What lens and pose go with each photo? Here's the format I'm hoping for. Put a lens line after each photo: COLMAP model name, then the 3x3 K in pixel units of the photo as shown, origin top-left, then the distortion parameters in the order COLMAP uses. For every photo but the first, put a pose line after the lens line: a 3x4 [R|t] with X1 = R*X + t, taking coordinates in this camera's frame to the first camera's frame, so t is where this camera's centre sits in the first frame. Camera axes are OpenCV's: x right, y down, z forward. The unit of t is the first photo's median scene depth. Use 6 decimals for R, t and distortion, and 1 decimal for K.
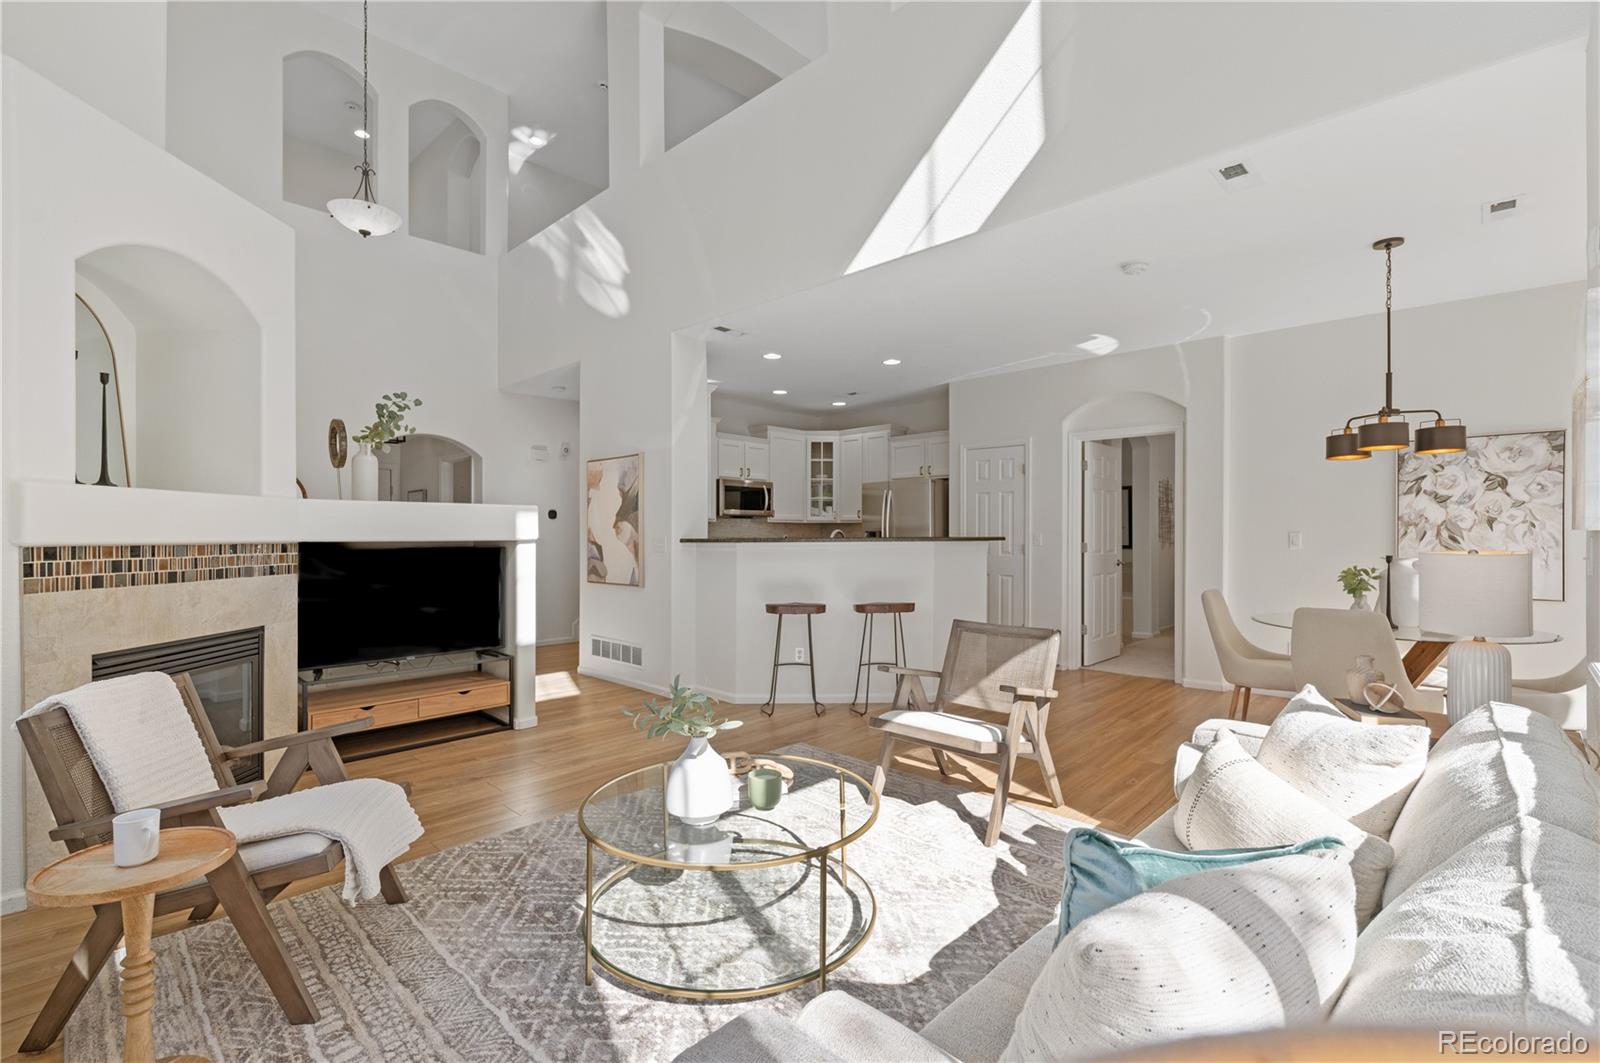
lens RADIAL K [[727.7, 0, 790.9], [0, 727.7, 528.1], [0, 0, 1]] dist [-0.000898, 0.001553]
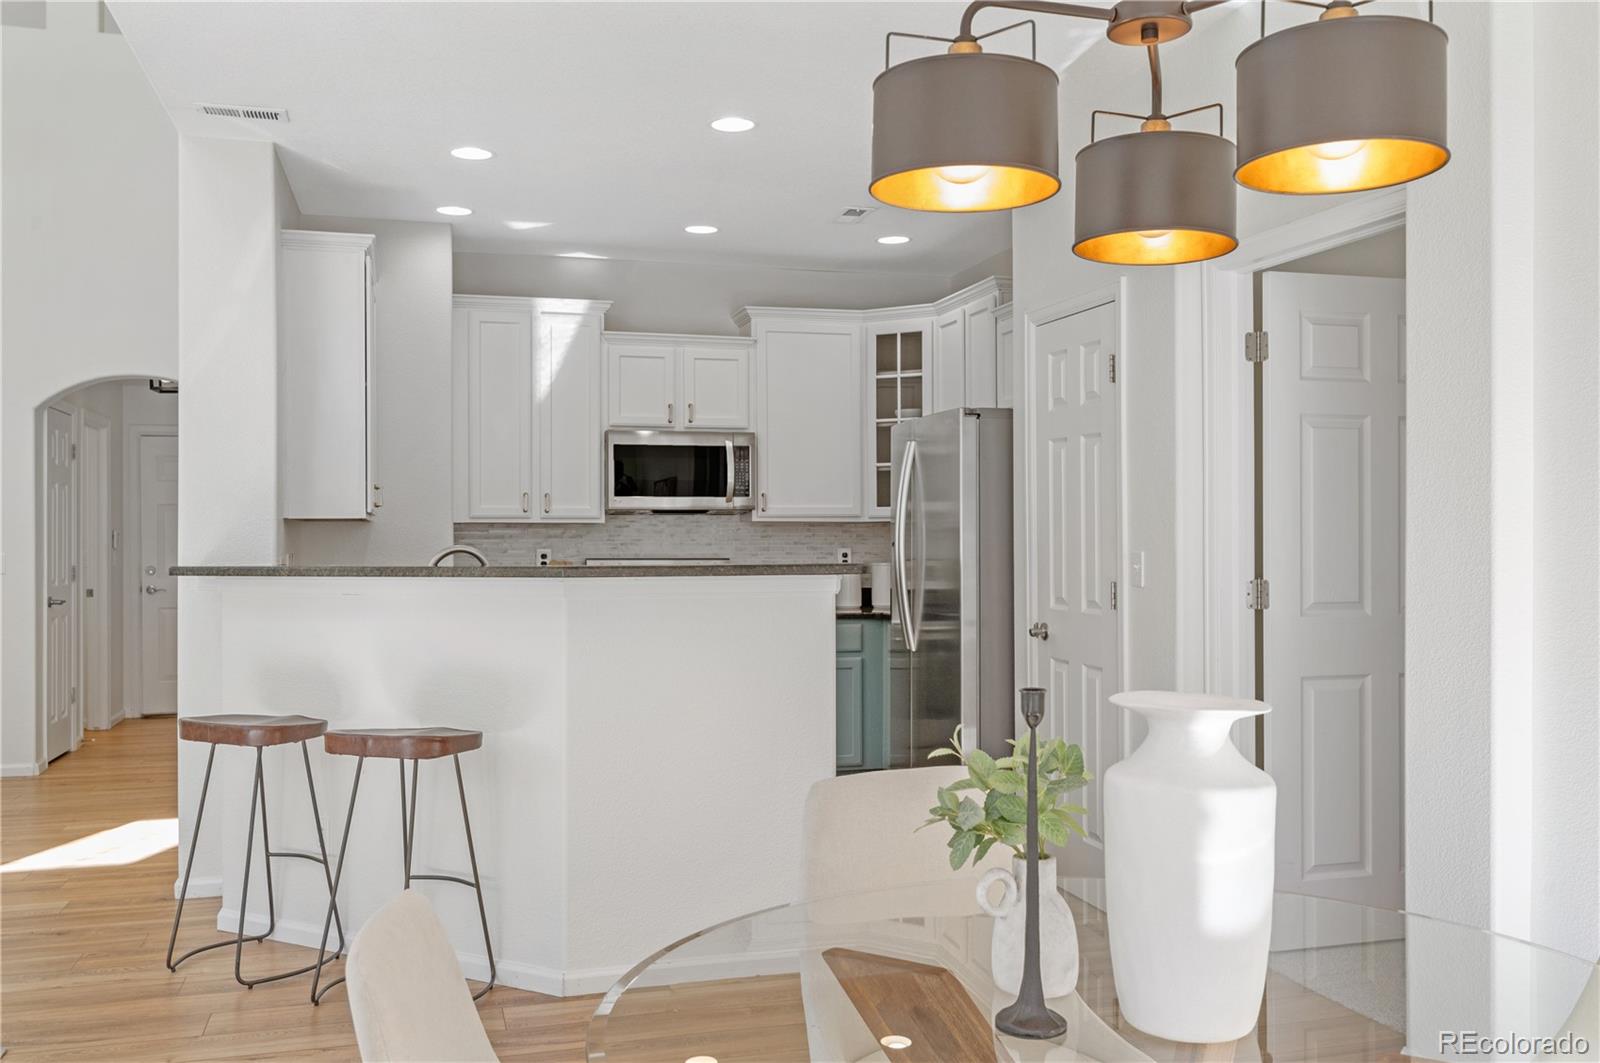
lens RADIAL K [[1380.0, 0, 795.7], [0, 1380.0, 530.5], [0, 0, 1]] dist [-0.038655, 0.008210]
pose [[0.864670, -0.006500, -0.502298, 0.826731], [0.008576, 0.999962, 0.001823, -0.008419], [0.502267, -0.005884, 0.864693, 0.554283]]
